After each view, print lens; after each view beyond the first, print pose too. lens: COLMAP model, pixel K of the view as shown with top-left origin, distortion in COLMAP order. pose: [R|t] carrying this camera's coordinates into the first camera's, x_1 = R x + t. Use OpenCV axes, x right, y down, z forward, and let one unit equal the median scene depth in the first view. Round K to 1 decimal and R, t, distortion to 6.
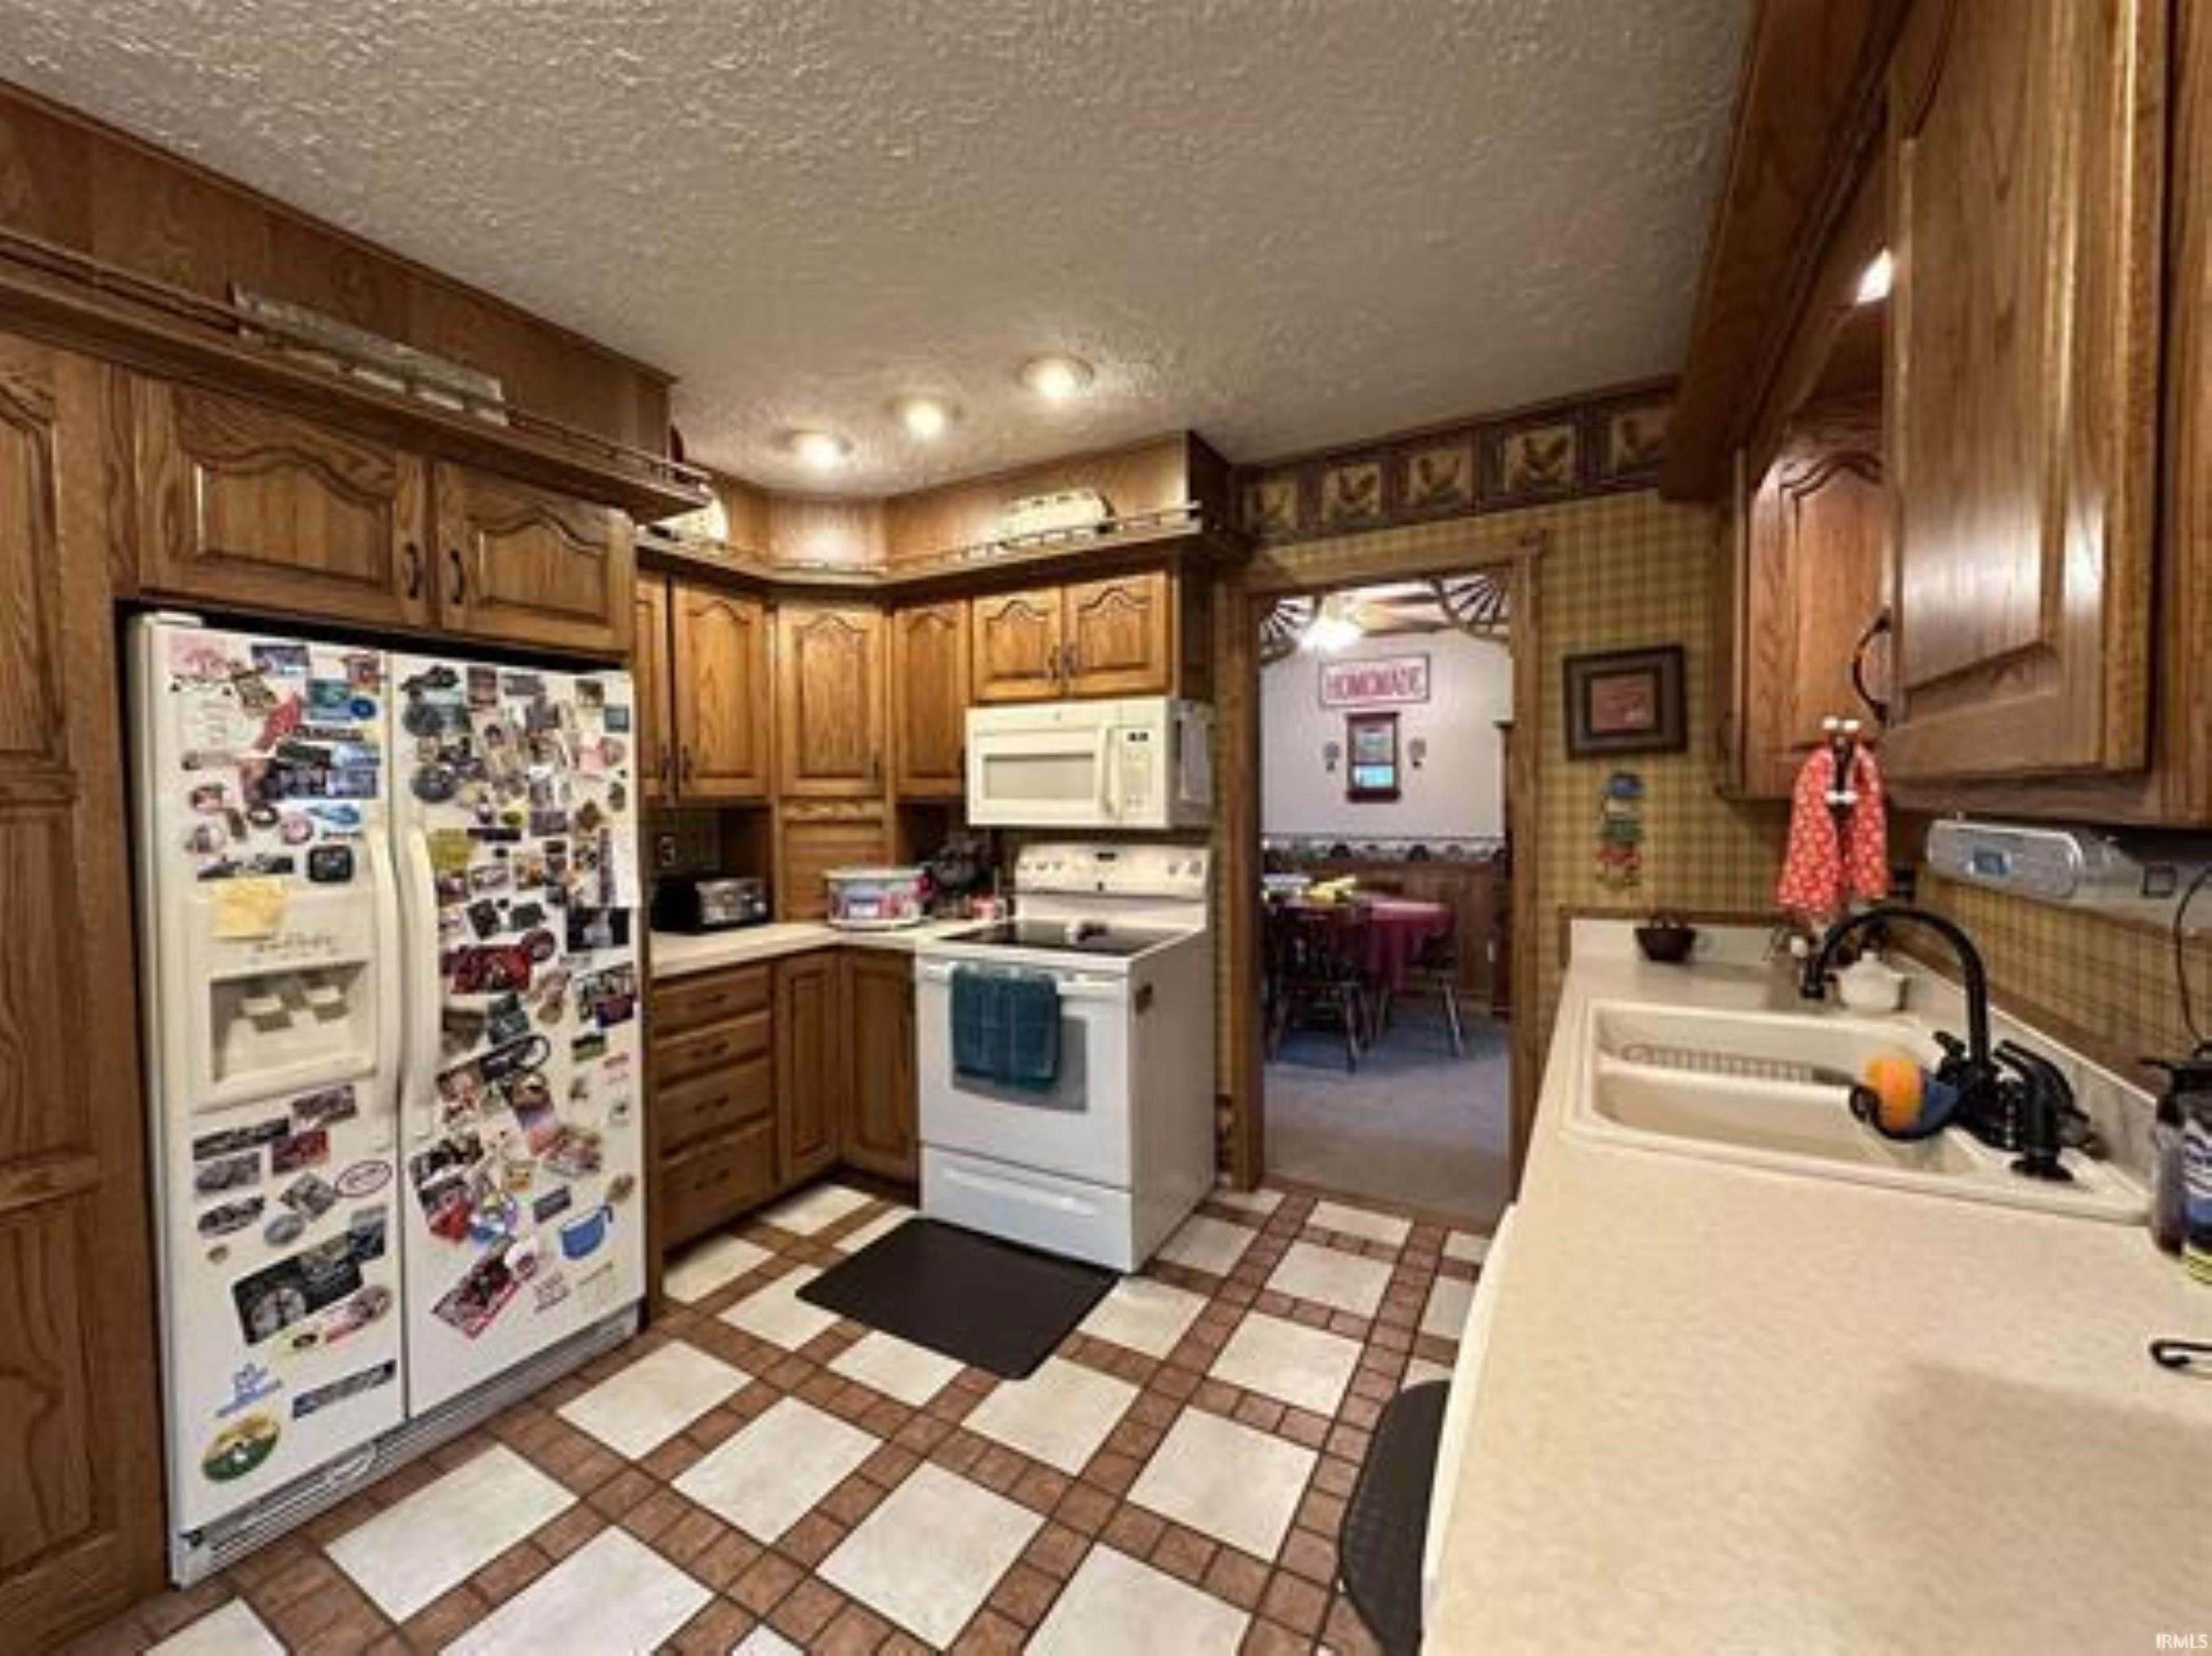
lens RADIAL K [[882.0, 0, 1100.5], [0, 882.0, 825.5], [0, 0, 1]] dist [0.002327, 0.000222]
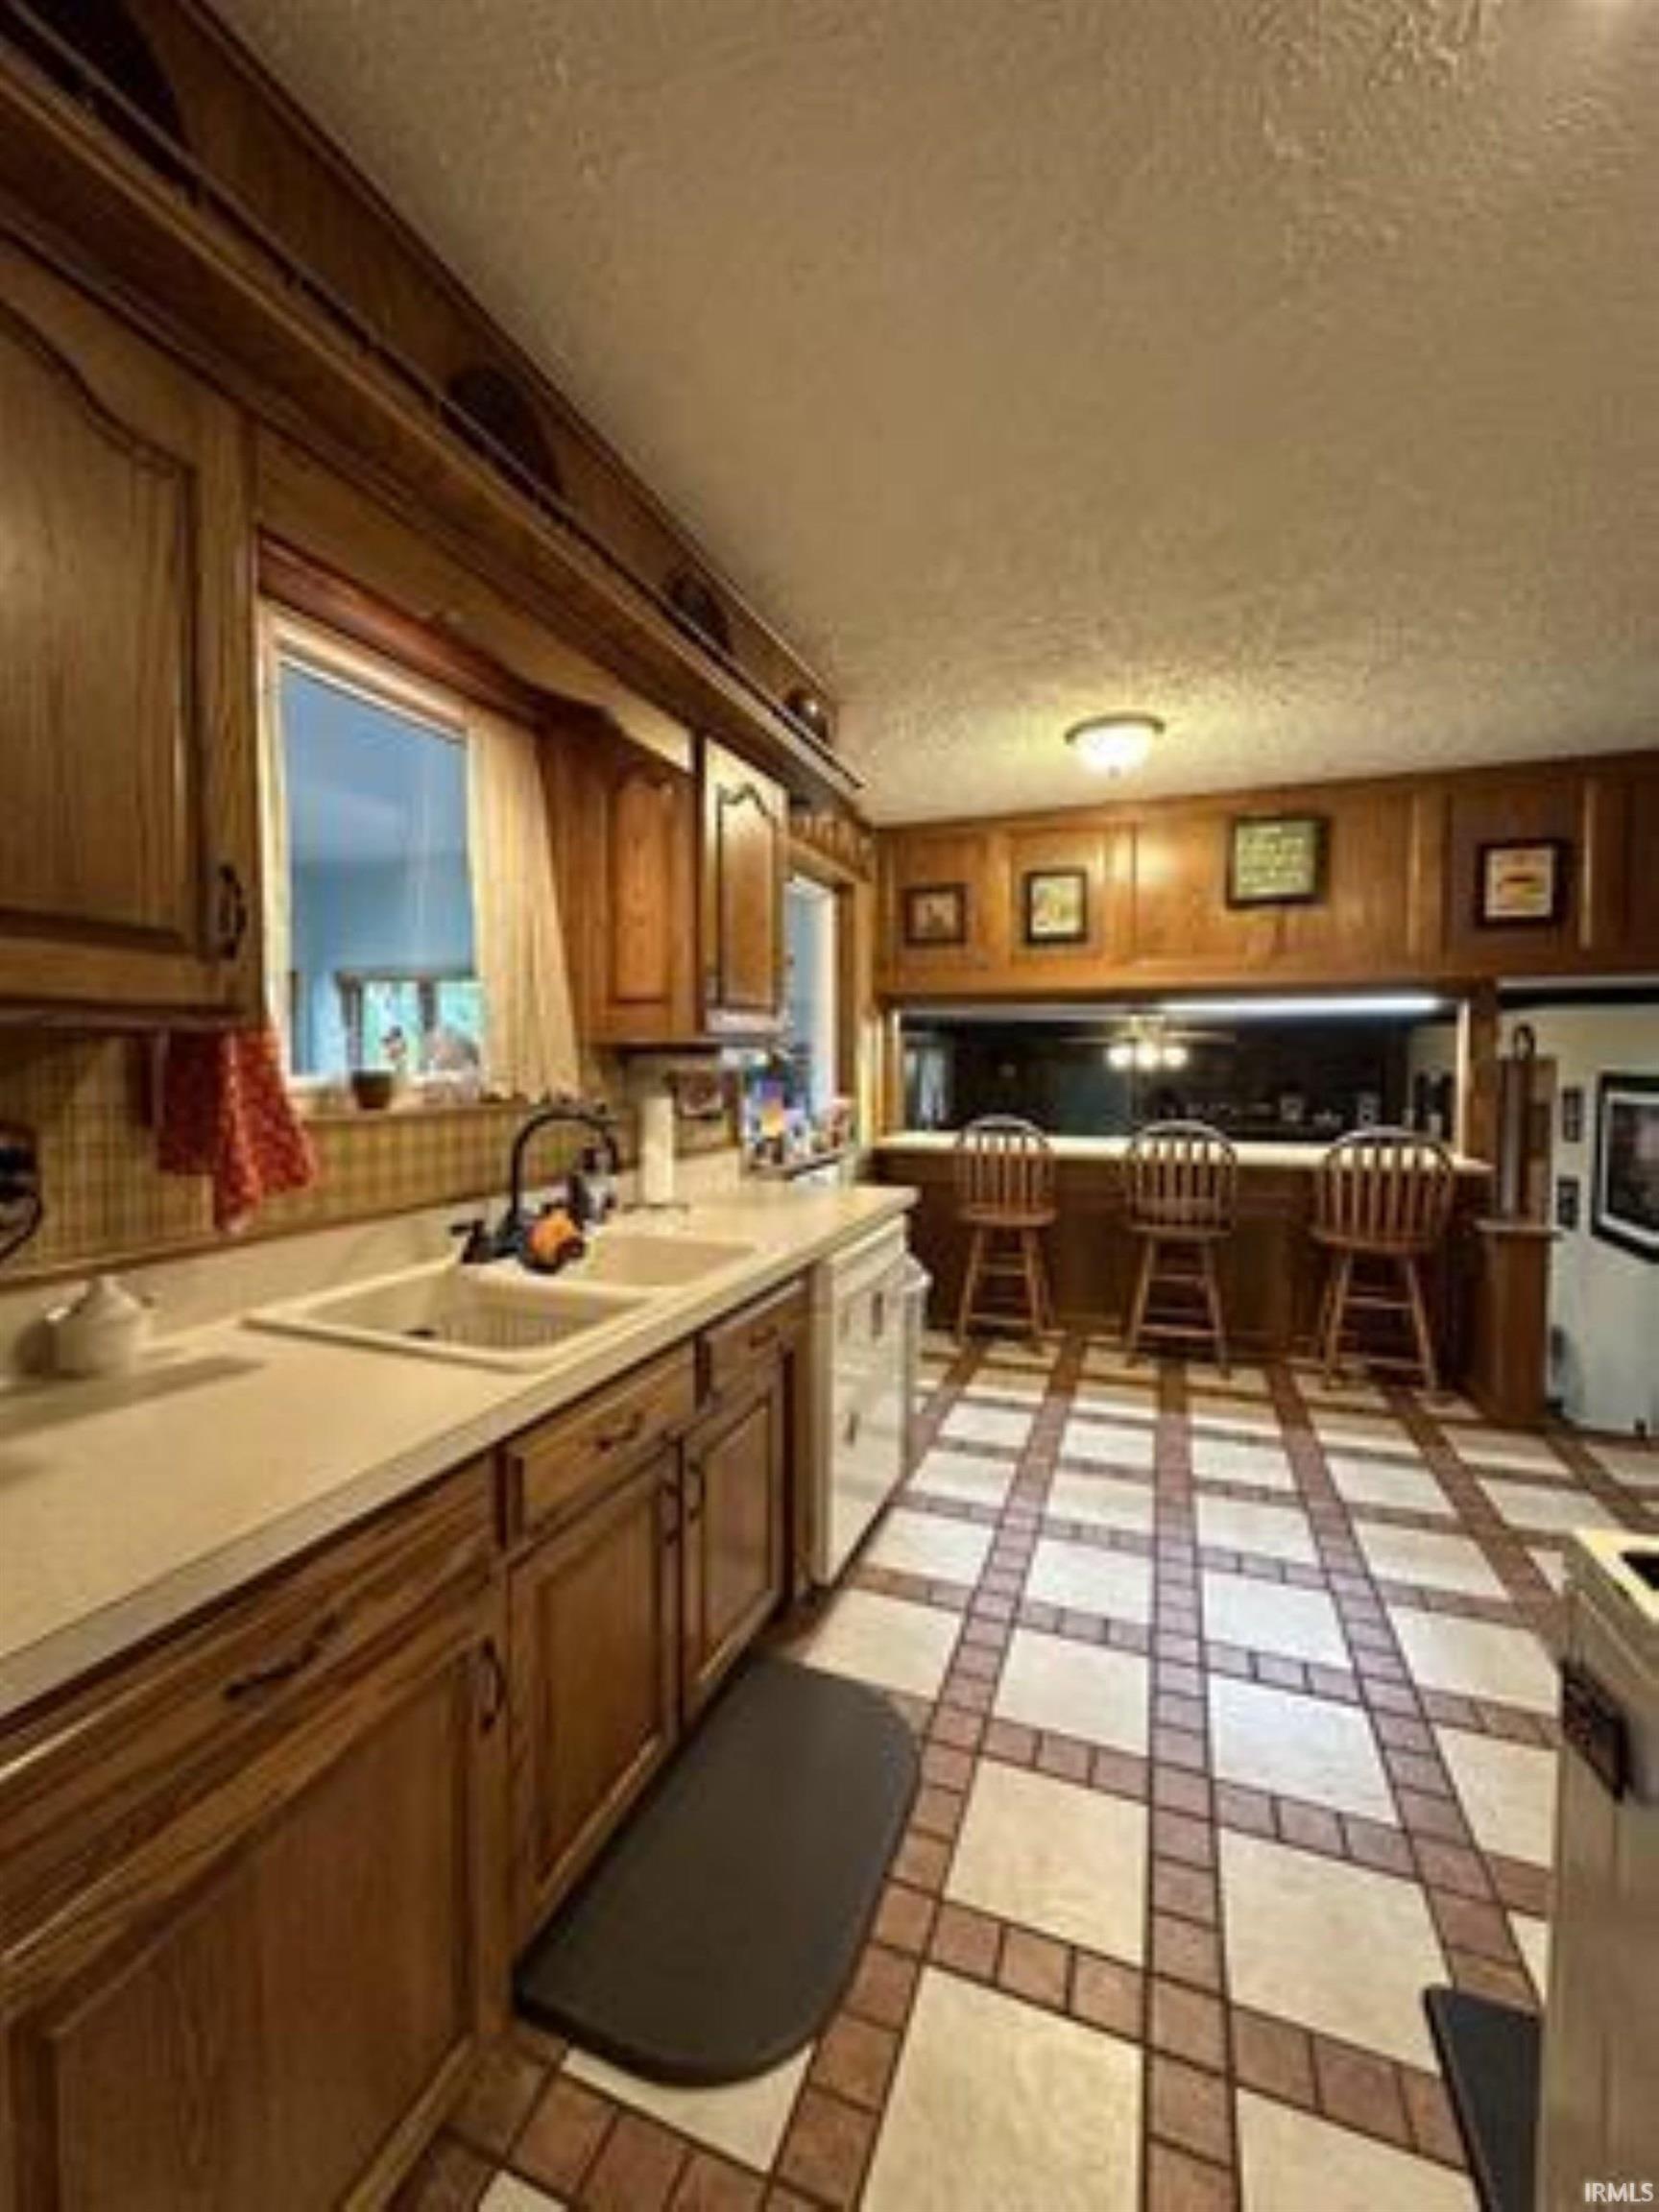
lens RADIAL K [[882.0, 0, 828.0], [0, 882.0, 1099.1], [0, 0, 1]] dist [0.002327, 0.000222]
pose [[-0.988669, 0.013080, -0.149543, 0.359983], [0.001427, 0.996971, 0.077767, -0.025639], [0.150107, 0.076673, -0.985692, 1.342096]]
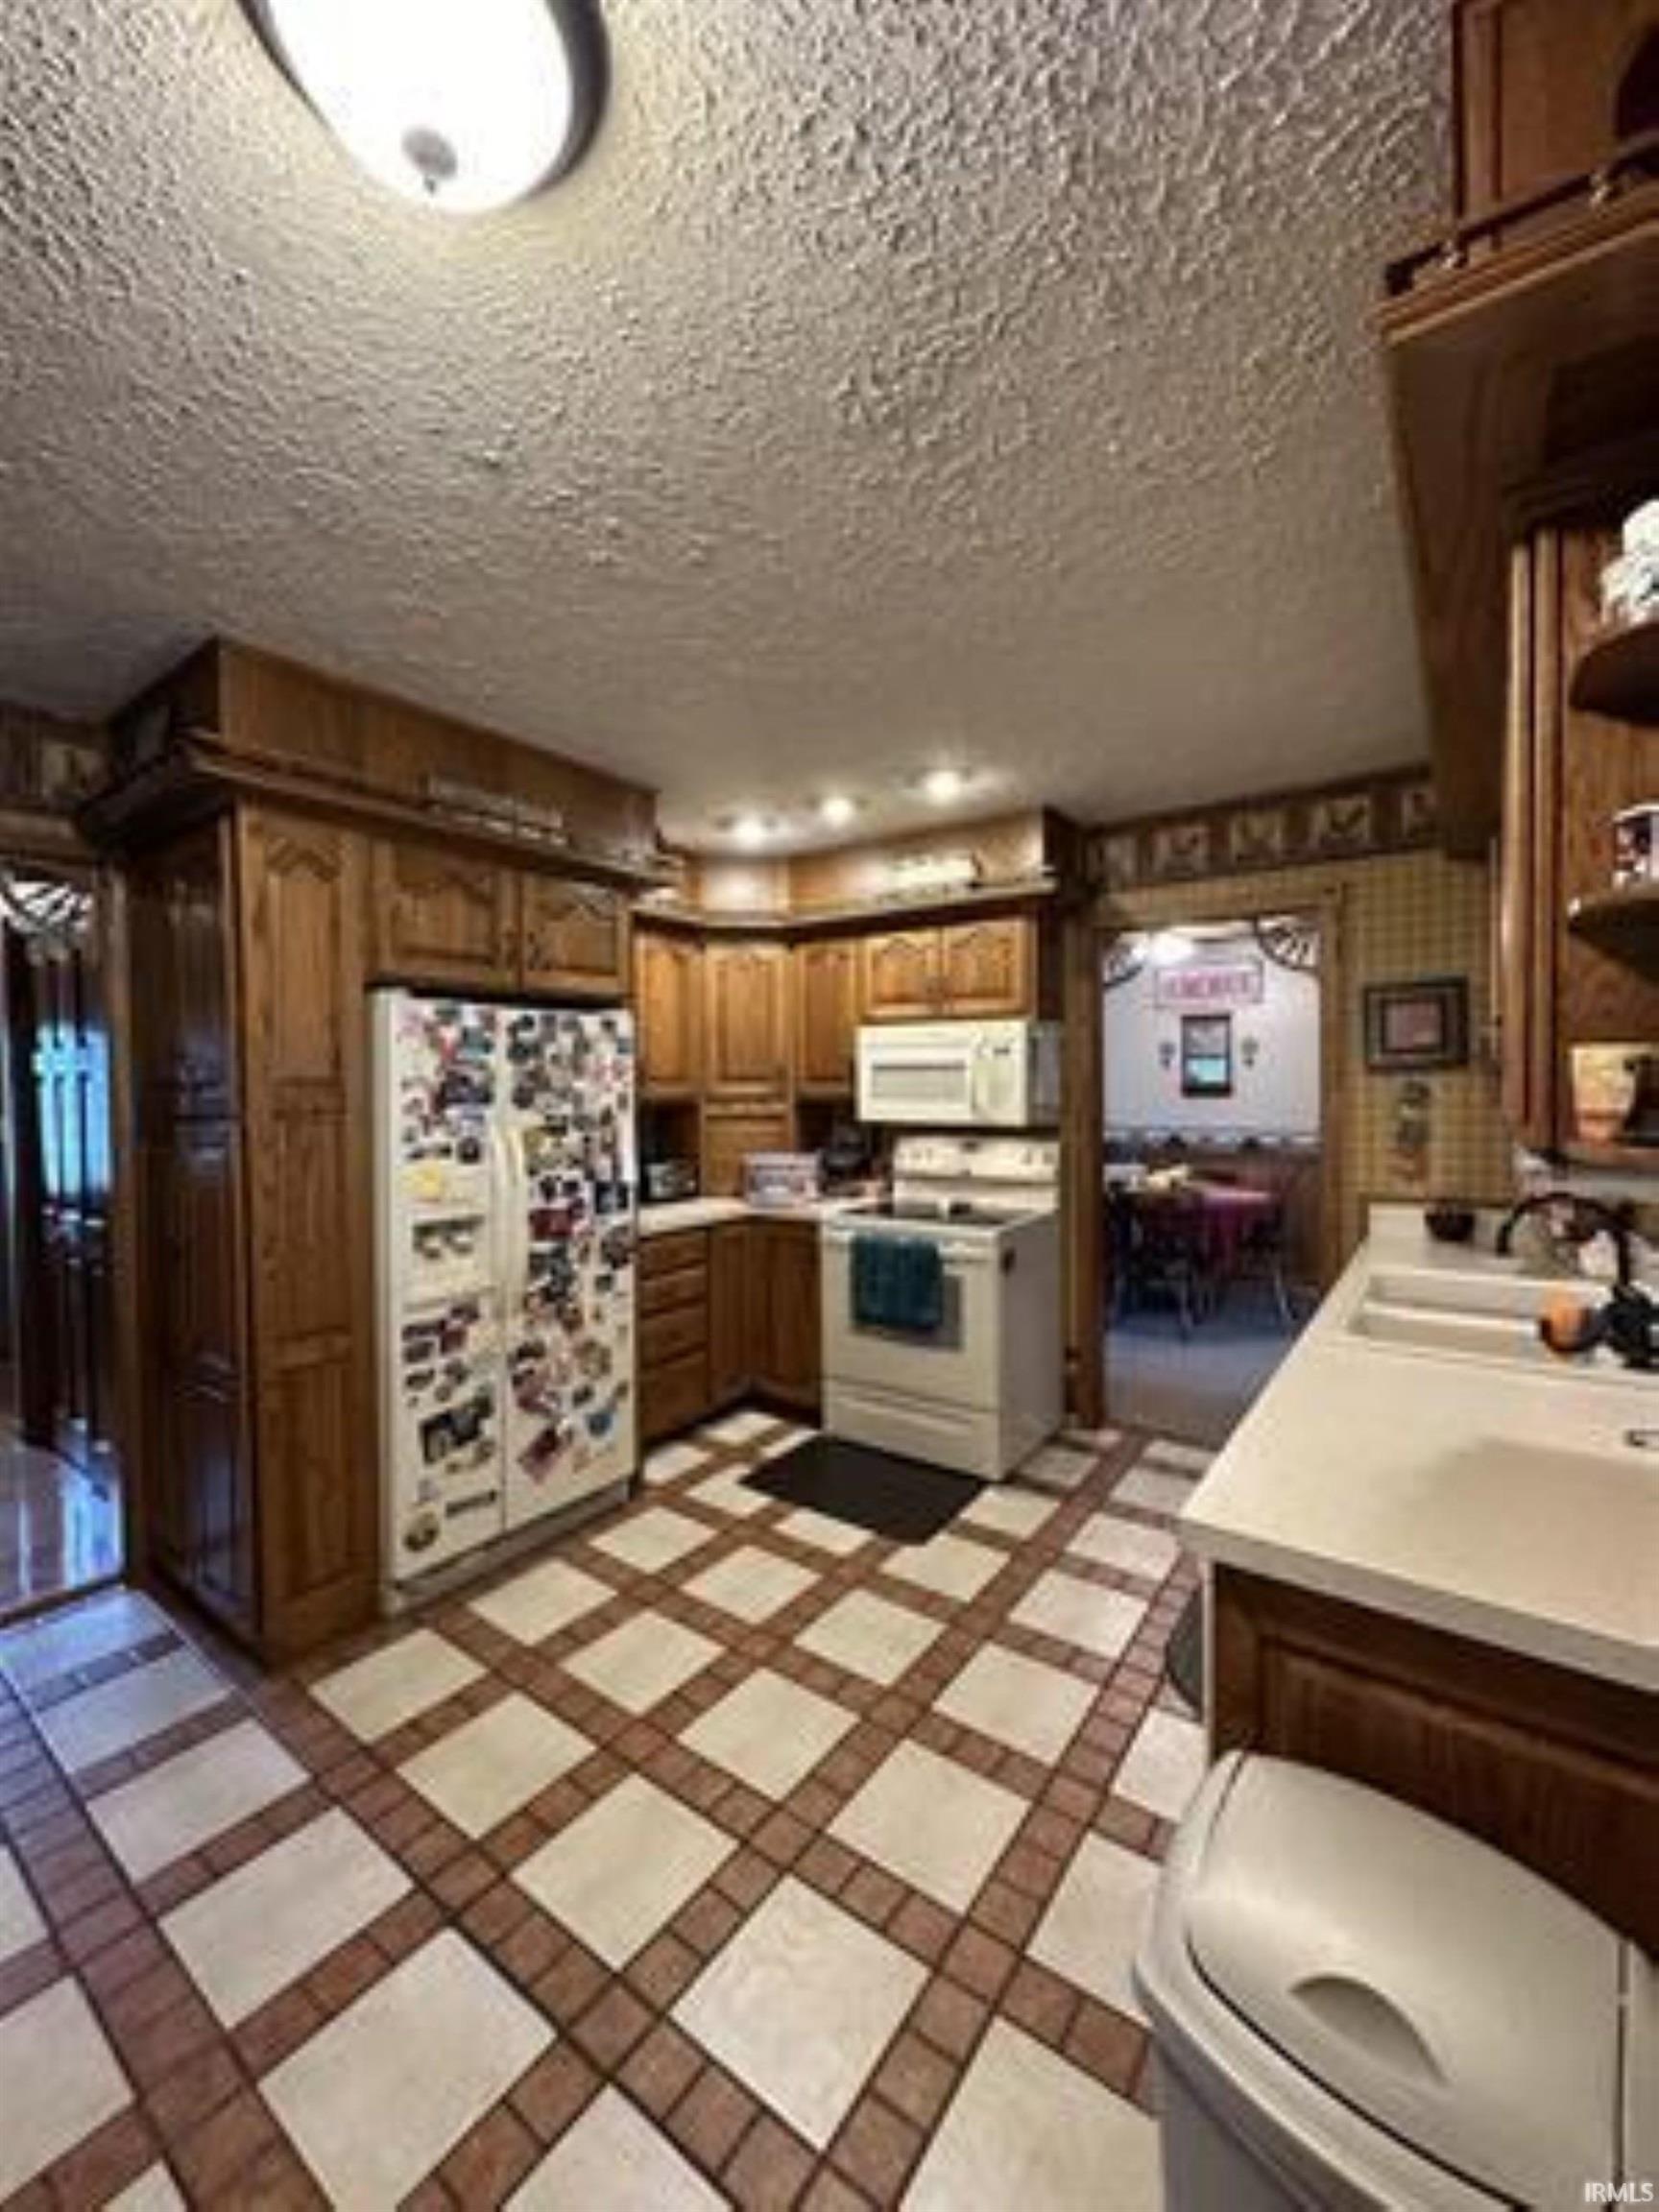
lens RADIAL K [[882.0, 0, 828.0], [0, 882.0, 1099.1], [0, 0, 1]] dist [0.002327, 0.000222]
pose [[0.993665, 0.003992, -0.112314, -0.070921], [-0.005478, 0.999901, -0.012922, -0.019418], [0.112252, 0.013456, 0.993589, -0.302618]]
